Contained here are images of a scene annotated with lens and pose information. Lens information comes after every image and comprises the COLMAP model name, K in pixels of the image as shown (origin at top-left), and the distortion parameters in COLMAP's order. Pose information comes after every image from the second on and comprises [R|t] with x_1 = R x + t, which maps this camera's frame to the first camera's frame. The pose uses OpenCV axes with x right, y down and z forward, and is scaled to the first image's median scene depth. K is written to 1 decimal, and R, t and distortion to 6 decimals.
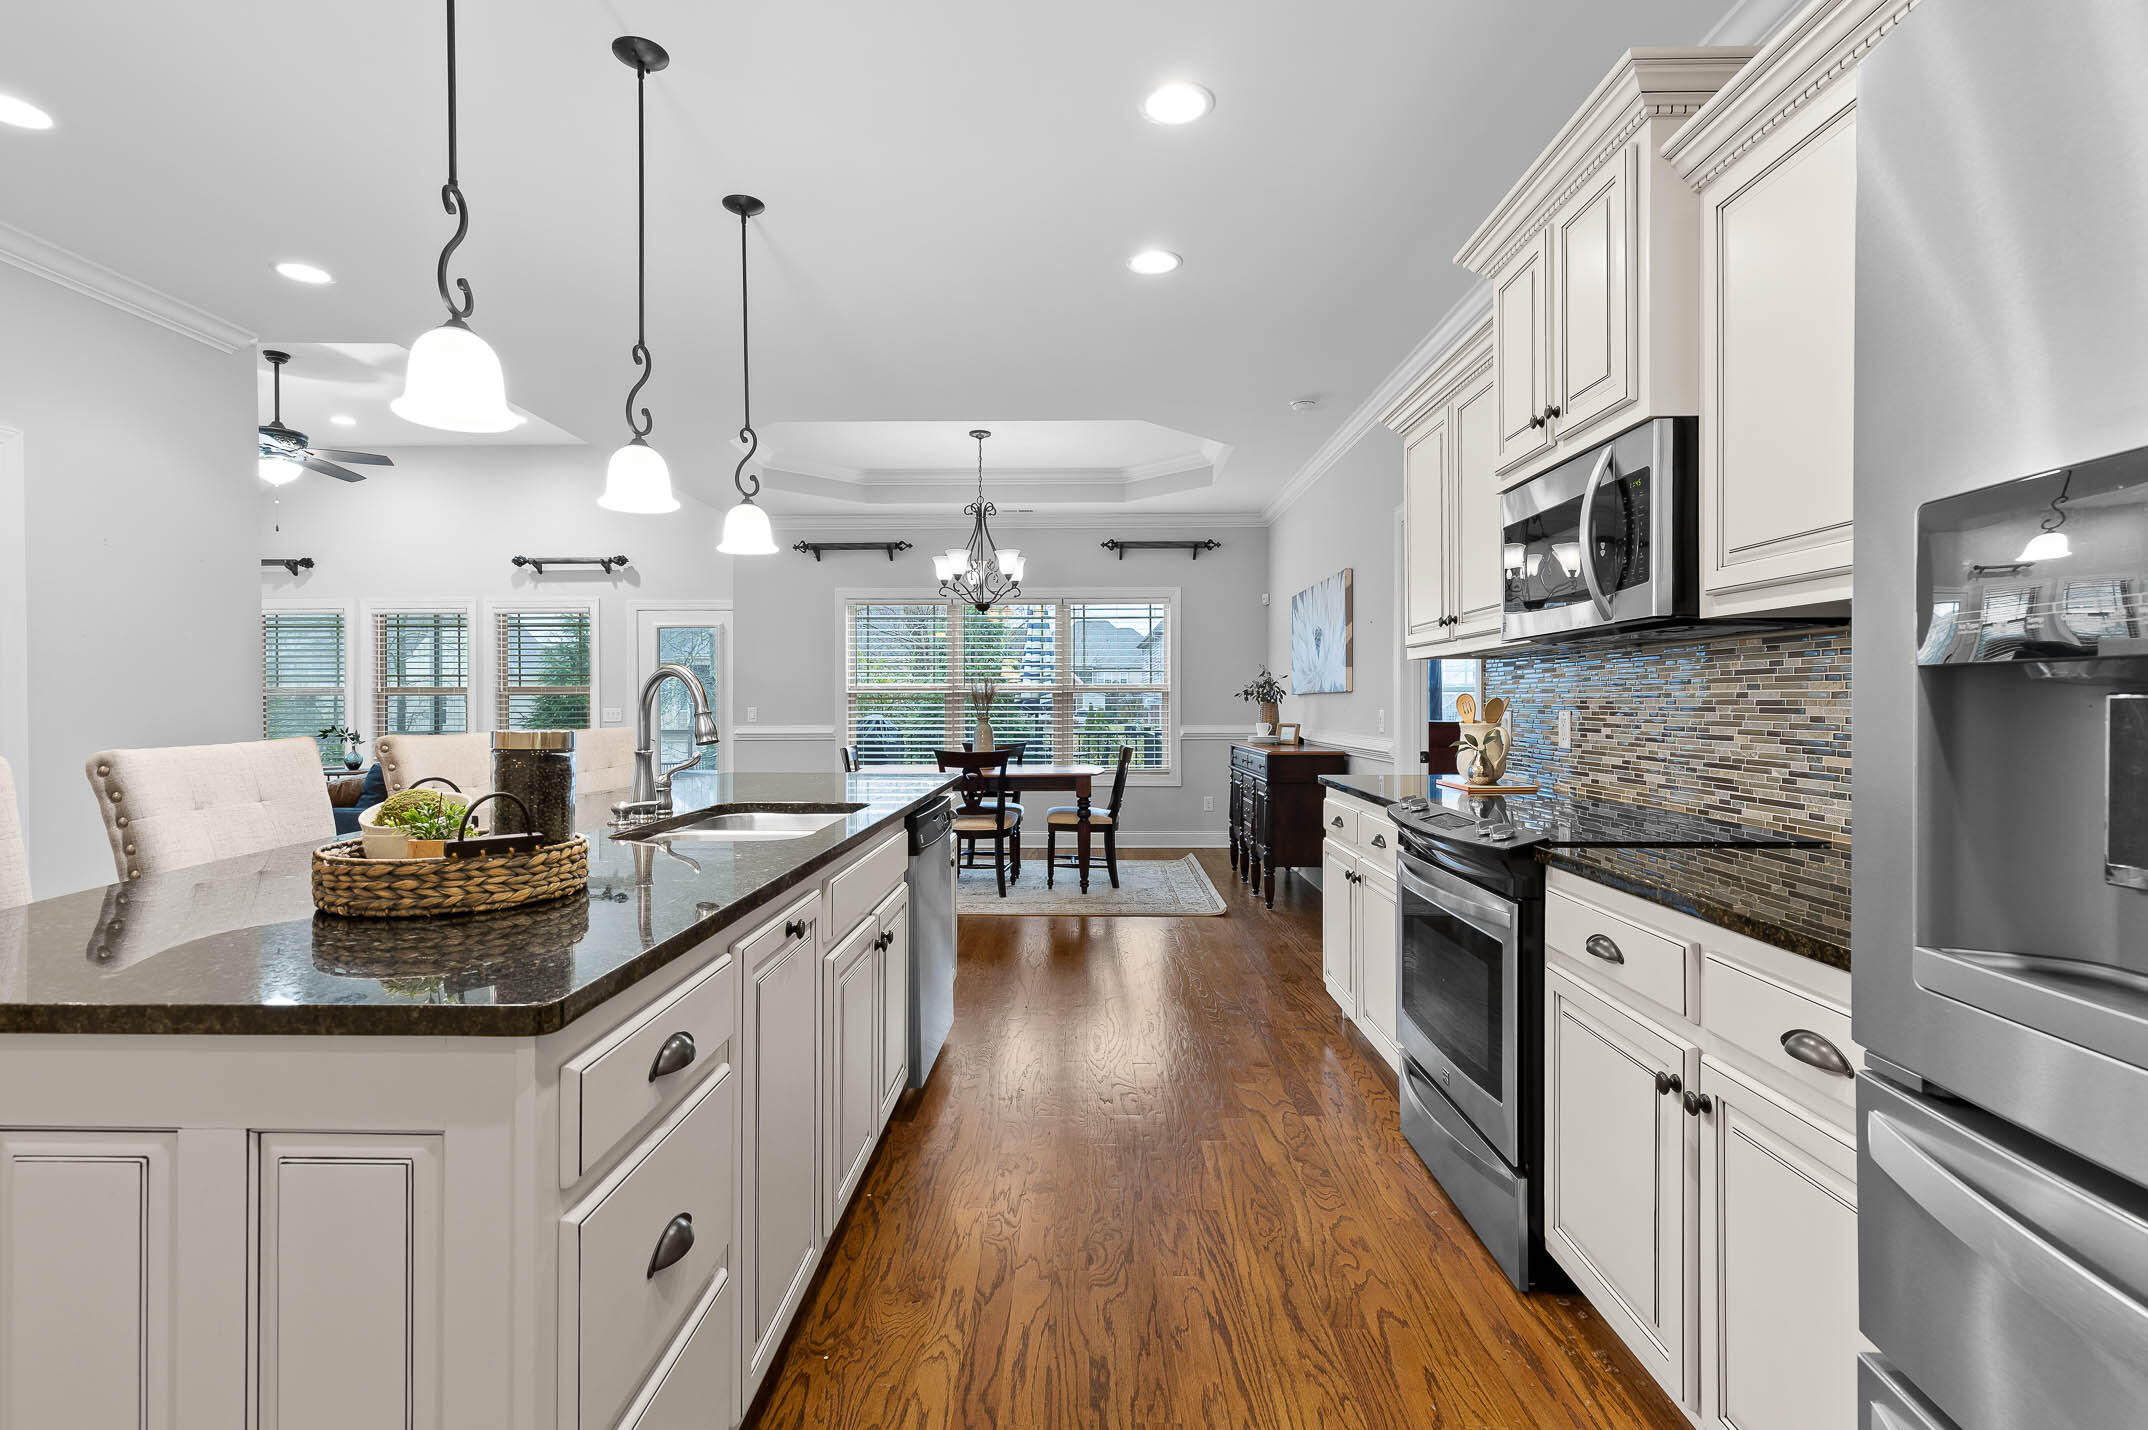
lens RADIAL K [[1023.8, 0, 1058.1], [0, 1023.8, 703.9], [0, 0, 1]] dist [0.010663, -0.000666]
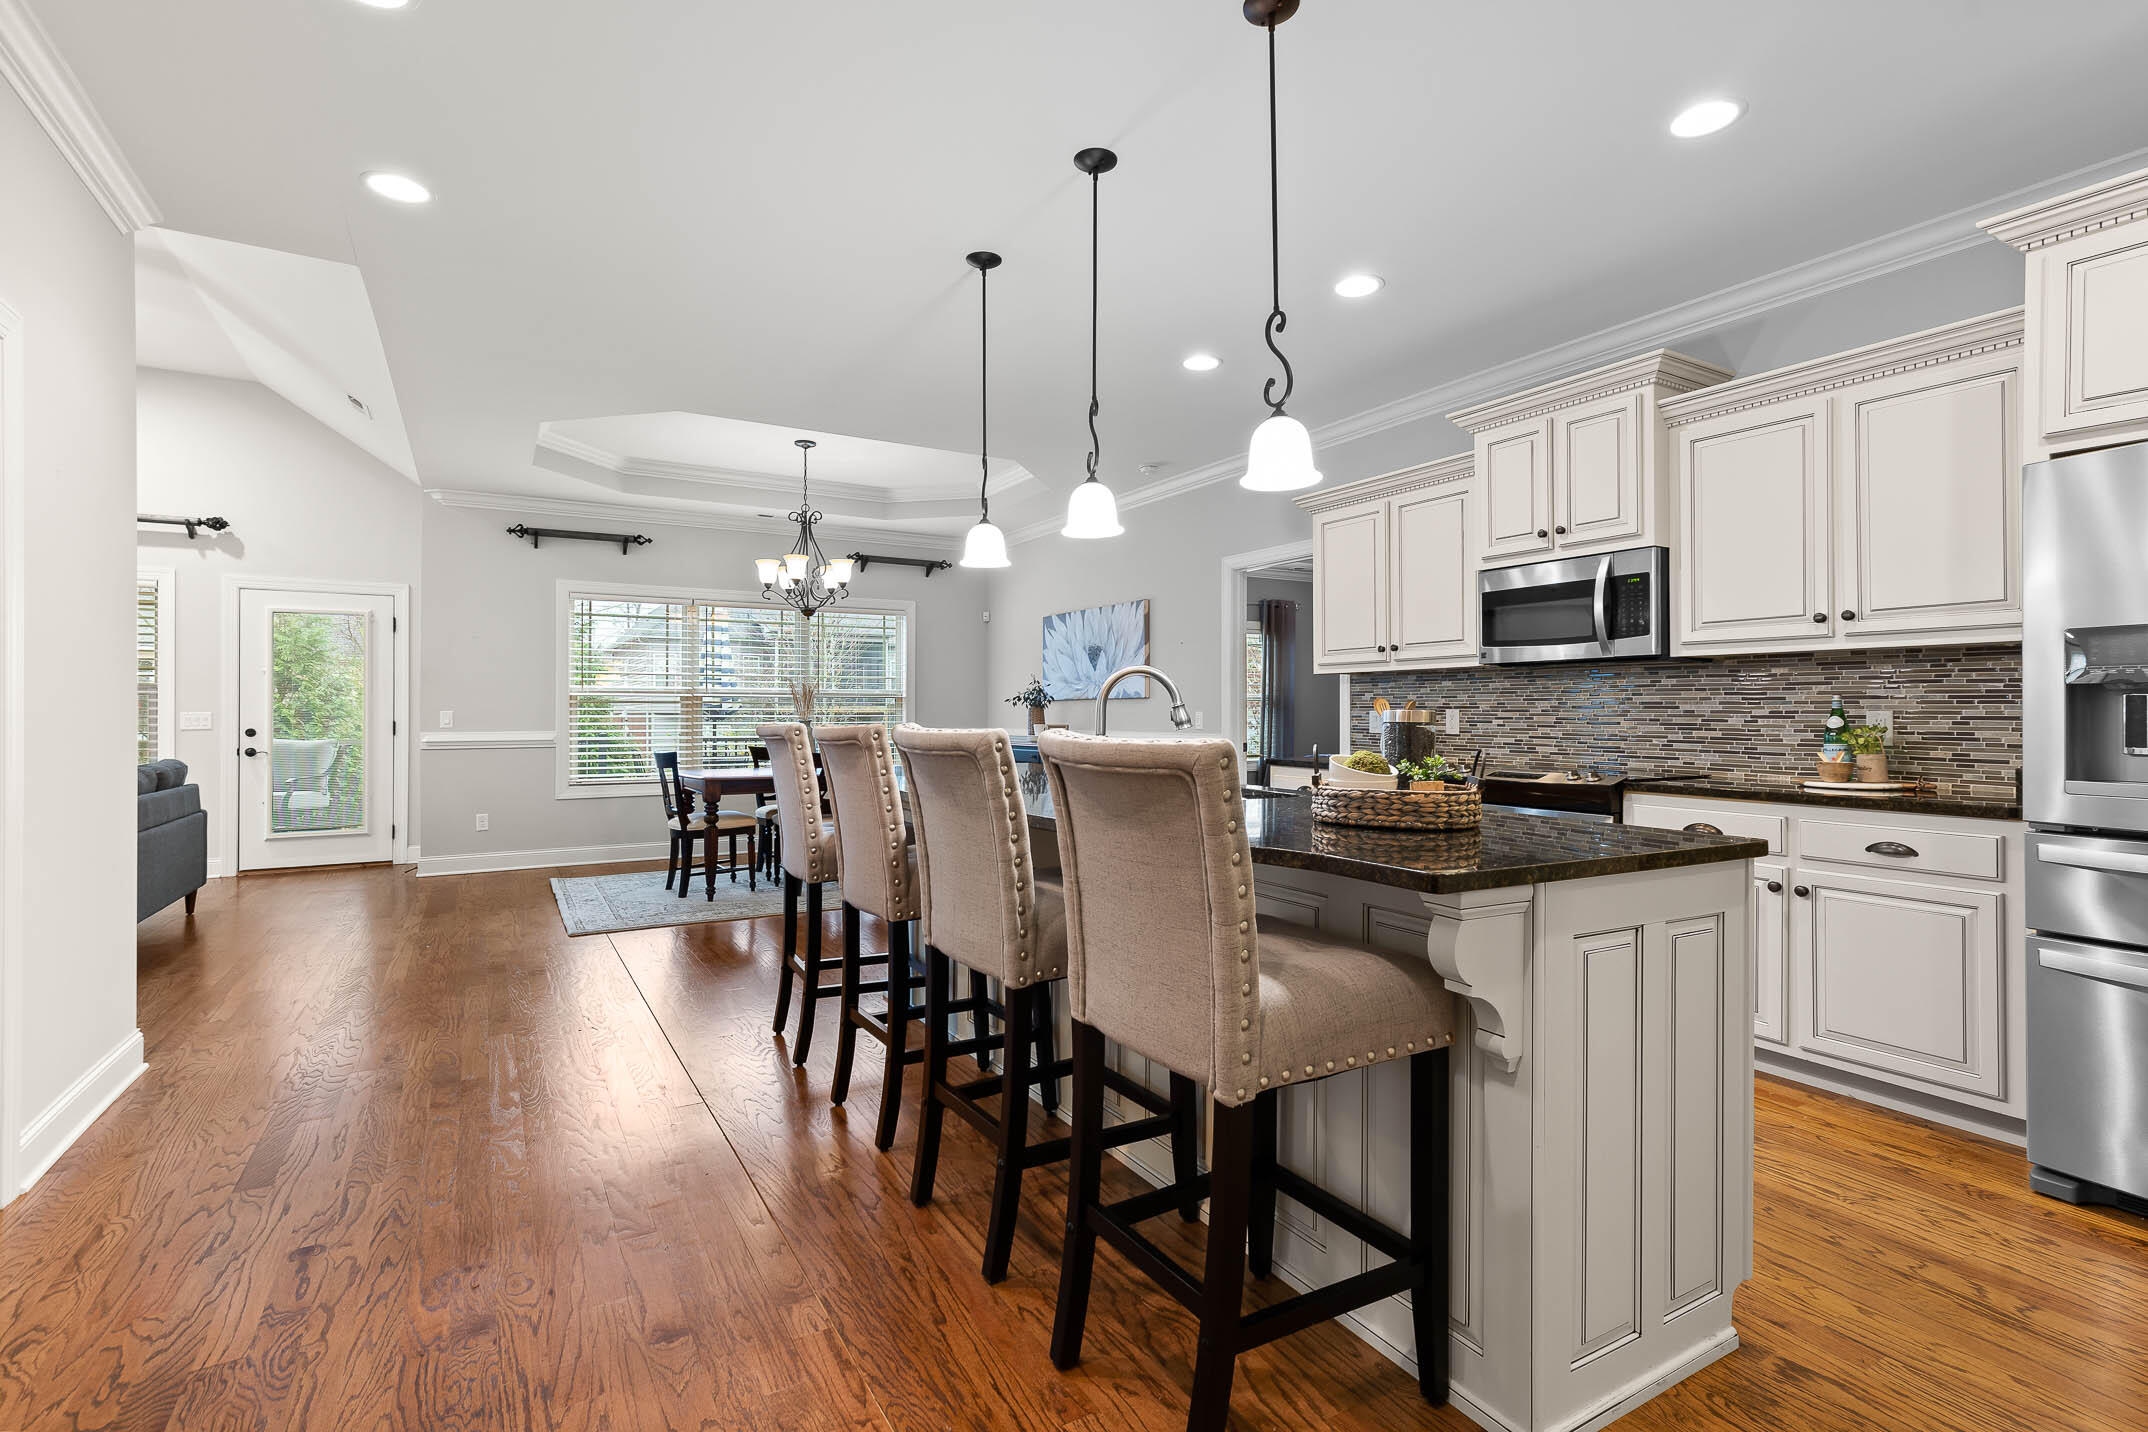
lens RADIAL K [[1023.8, 0, 1049.7], [0, 1023.8, 706.3], [0, 0, 1]] dist [0.010663, -0.000666]
pose [[0.855470, 0.005170, 0.517826, -0.462235], [-0.001287, 0.999968, -0.007859, 0.008085], [-0.517850, 0.006056, 0.855450, -0.001983]]
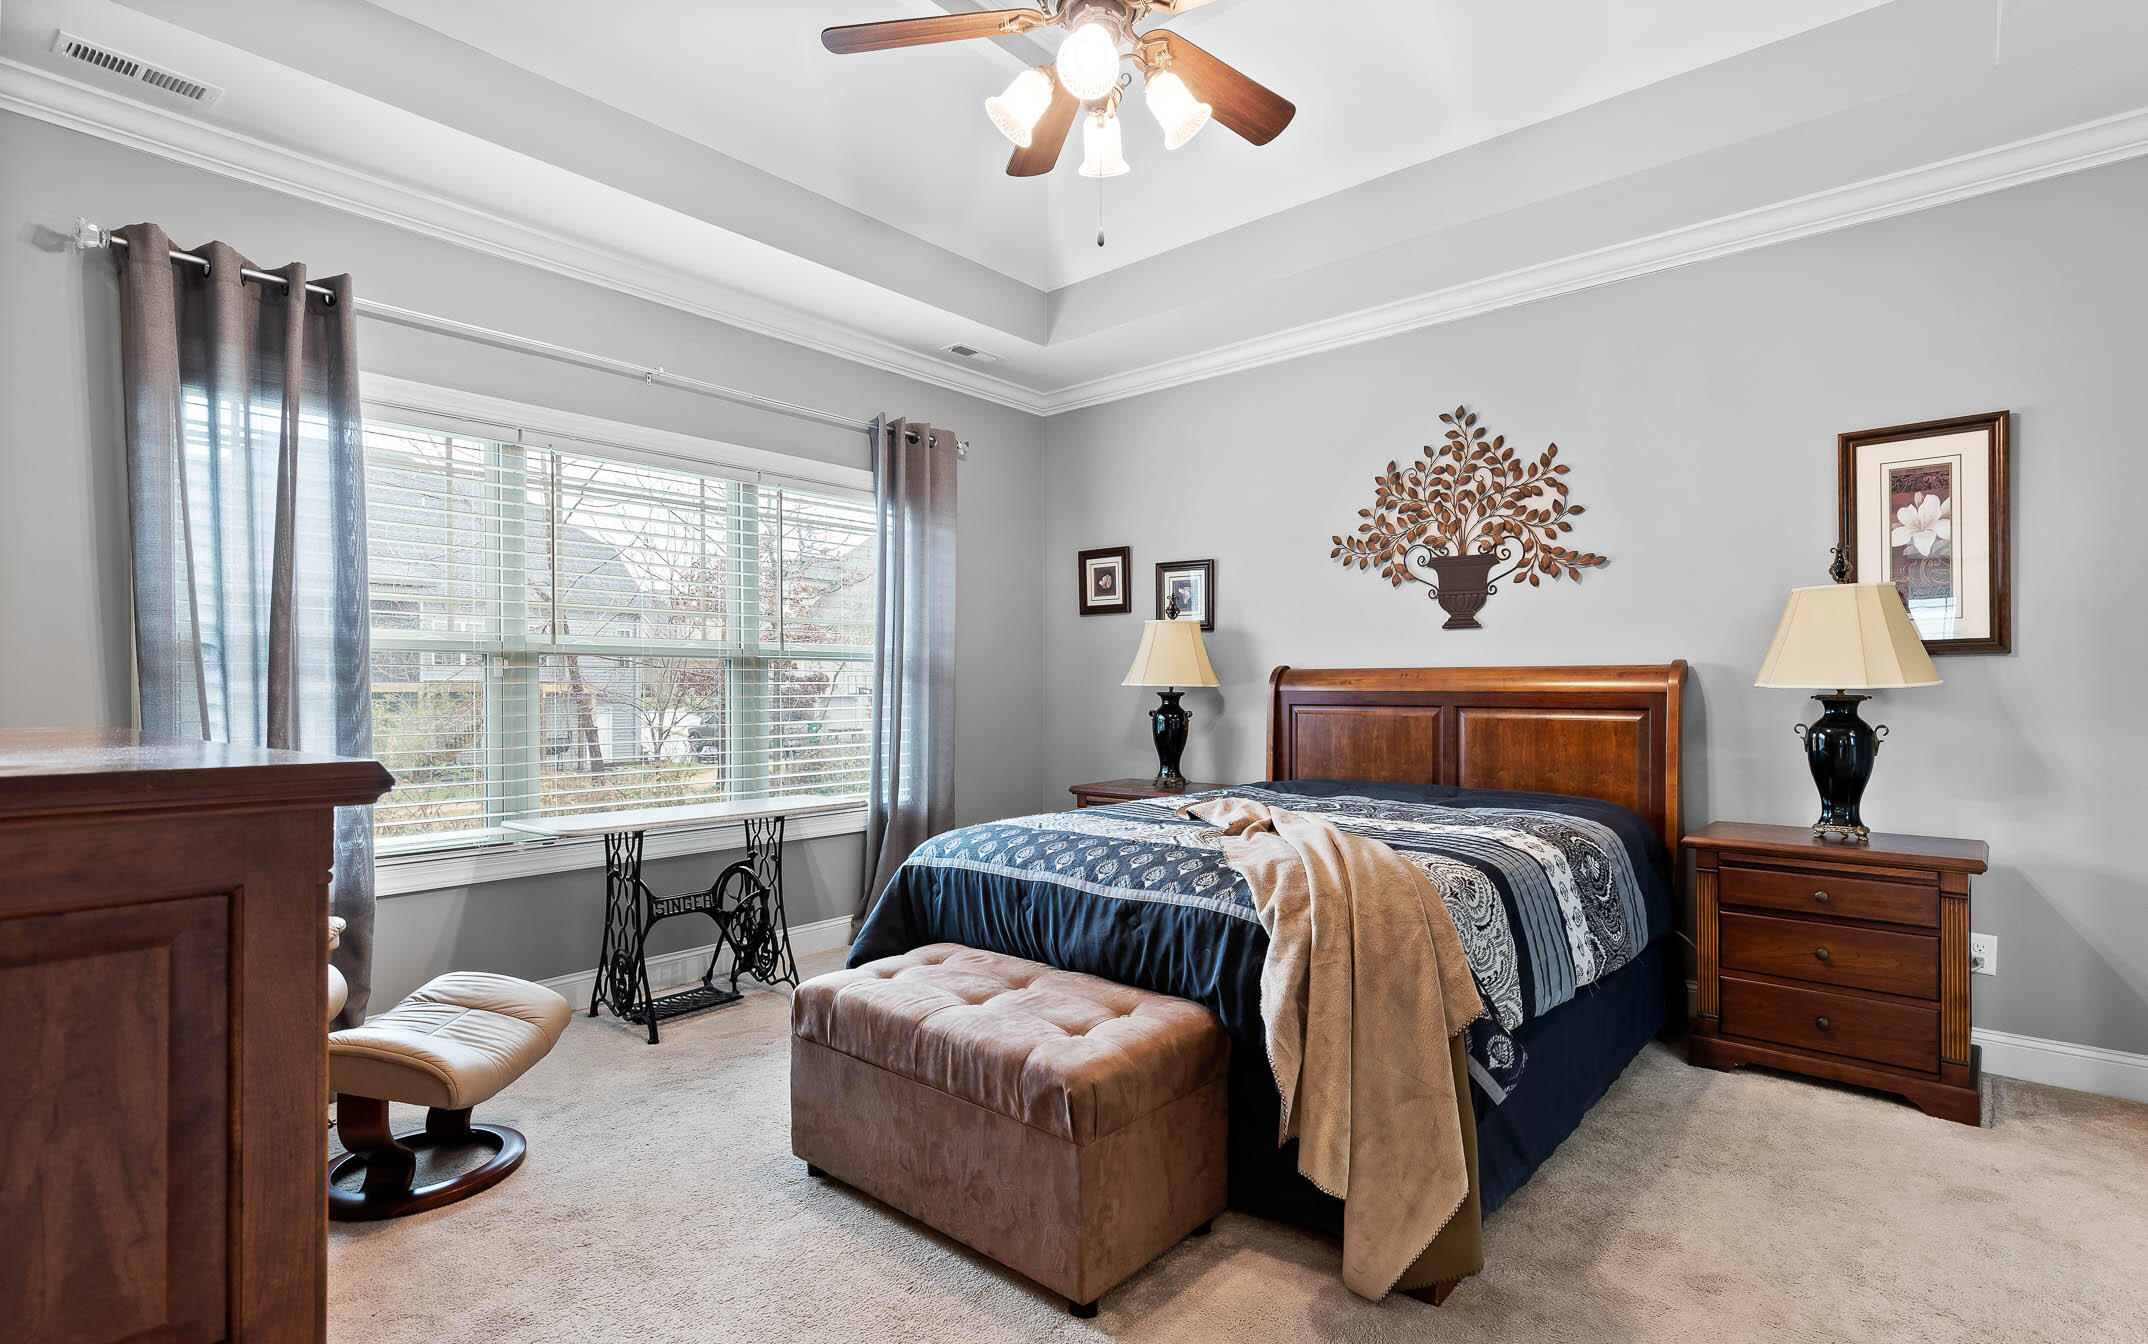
lens RADIAL K [[1045.3, 0, 1068.2], [0, 1045.3, 690.4], [0, 0, 1]] dist [0.004396, -0.000938]
pose [[0.640678, 0.000945, 0.767809, 0.337662], [0.000114, 0.999999, -0.001326, 0.007344], [-0.767810, 0.000937, 0.640677, 0.791791]]
